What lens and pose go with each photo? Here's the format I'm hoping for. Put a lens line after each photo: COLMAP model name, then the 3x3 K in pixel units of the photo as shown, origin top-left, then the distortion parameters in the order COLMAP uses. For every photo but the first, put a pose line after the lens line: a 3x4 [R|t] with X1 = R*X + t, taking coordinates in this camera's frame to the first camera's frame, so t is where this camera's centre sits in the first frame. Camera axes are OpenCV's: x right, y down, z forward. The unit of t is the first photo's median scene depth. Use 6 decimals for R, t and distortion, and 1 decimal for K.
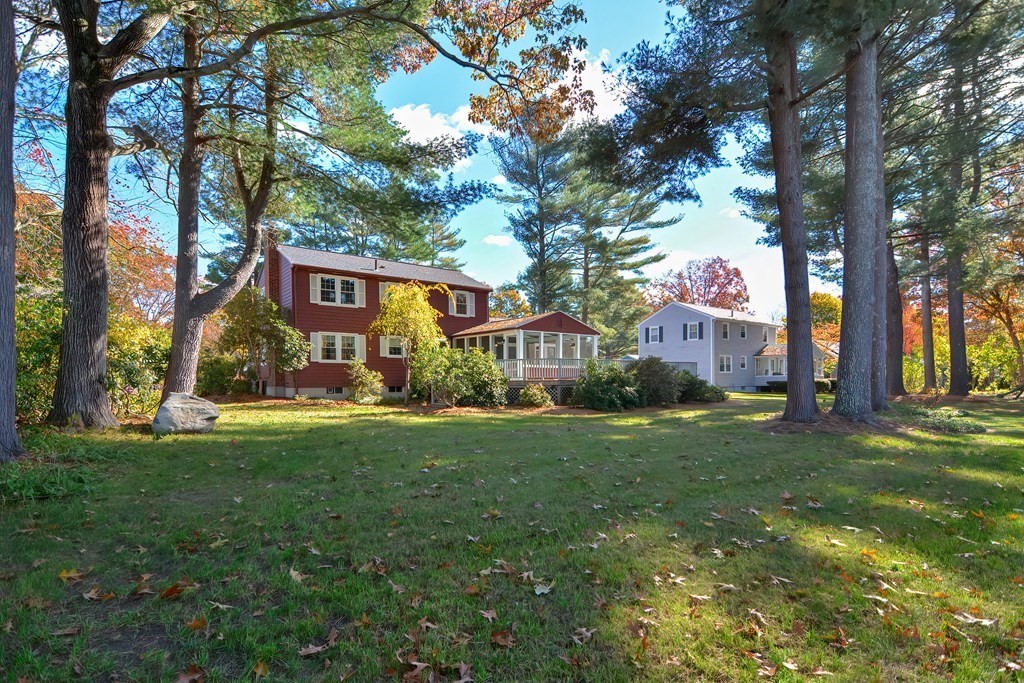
lens RADIAL K [[448.2, 0, 504.6], [0, 448.2, 370.0], [0, 0, 1]] dist [-0.010163, -0.000864]
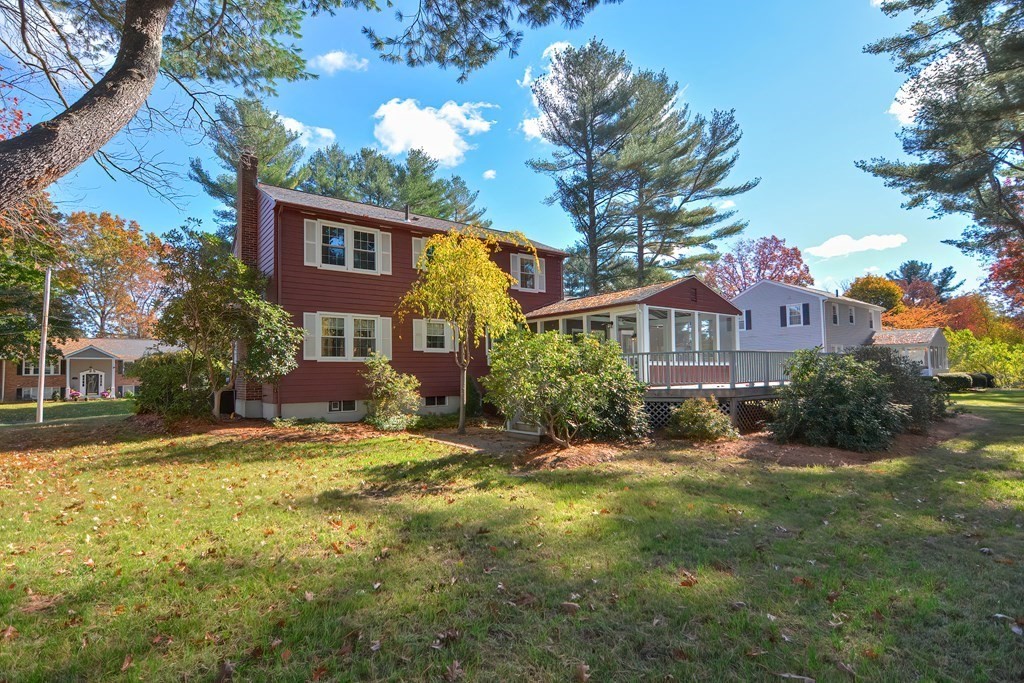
lens RADIAL K [[448.2, 0, 513.7], [0, 448.2, 339.5], [0, 0, 1]] dist [-0.010163, -0.000864]
pose [[0.999923, -0.011015, -0.005669, -0.131125], [0.010694, 0.998488, -0.053926, -0.009947], [0.006254, 0.053862, 0.998529, 0.359694]]
